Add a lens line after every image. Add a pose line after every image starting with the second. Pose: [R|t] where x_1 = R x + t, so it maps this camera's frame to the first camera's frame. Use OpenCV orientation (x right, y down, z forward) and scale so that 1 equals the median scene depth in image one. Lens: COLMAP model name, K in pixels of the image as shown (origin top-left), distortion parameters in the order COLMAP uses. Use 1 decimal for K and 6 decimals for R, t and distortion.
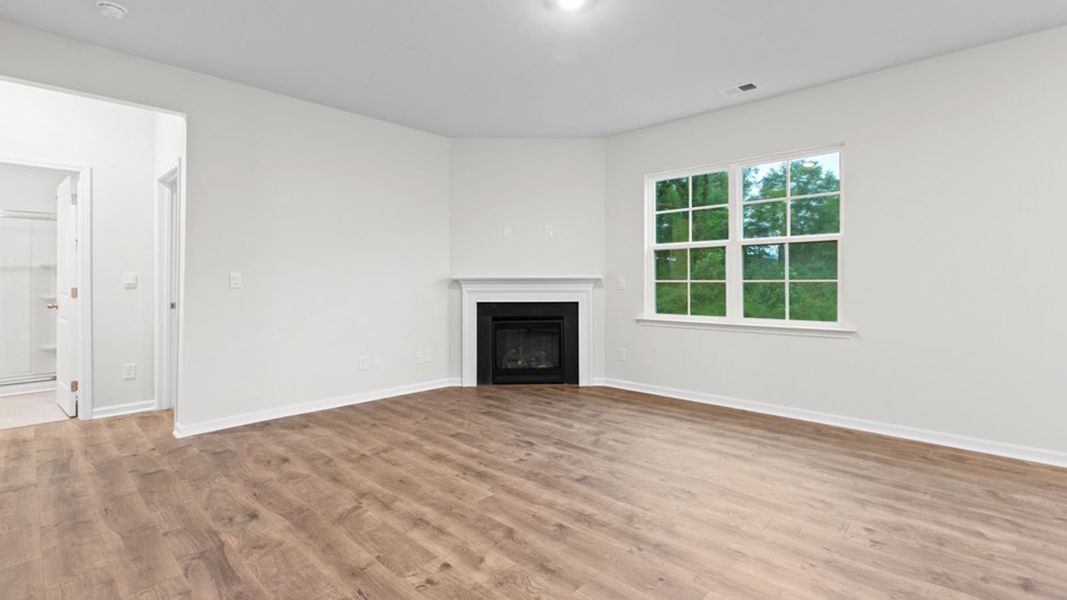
lens RADIAL K [[473.9, 0, 536.1], [0, 473.9, 283.8], [0, 0, 1]] dist [-0.009570, 0.000092]
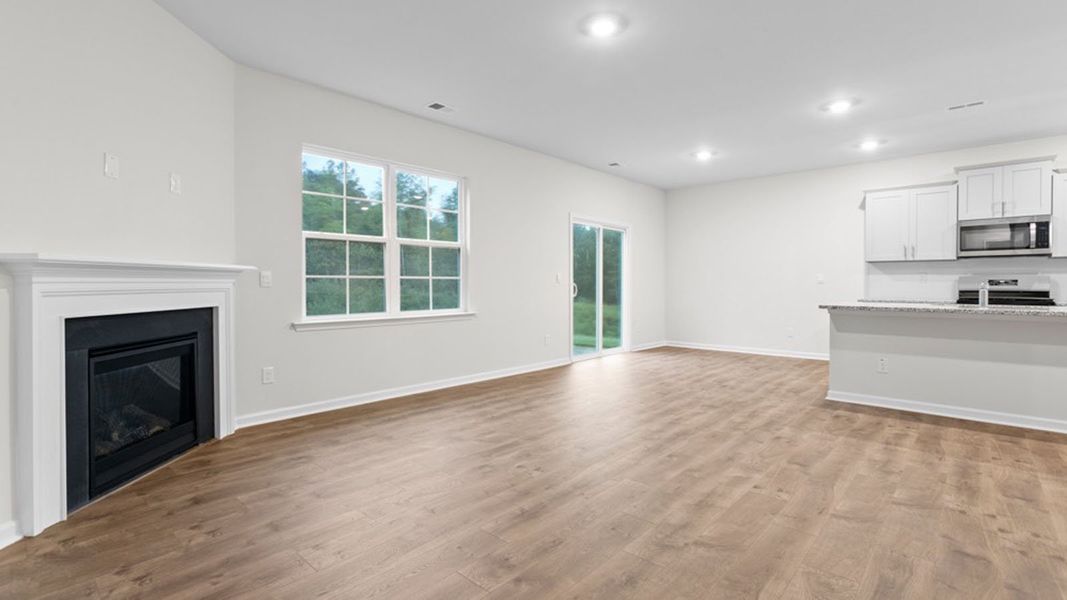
lens RADIAL K [[473.9, 0, 536.1], [0, 473.9, 283.8], [0, 0, 1]] dist [-0.009570, 0.000092]
pose [[0.002729, 0.002790, 0.999992, -0.861609], [0.005640, 0.999980, -0.002806, 0.018263], [-0.999980, 0.005647, 0.002713, 0.918843]]
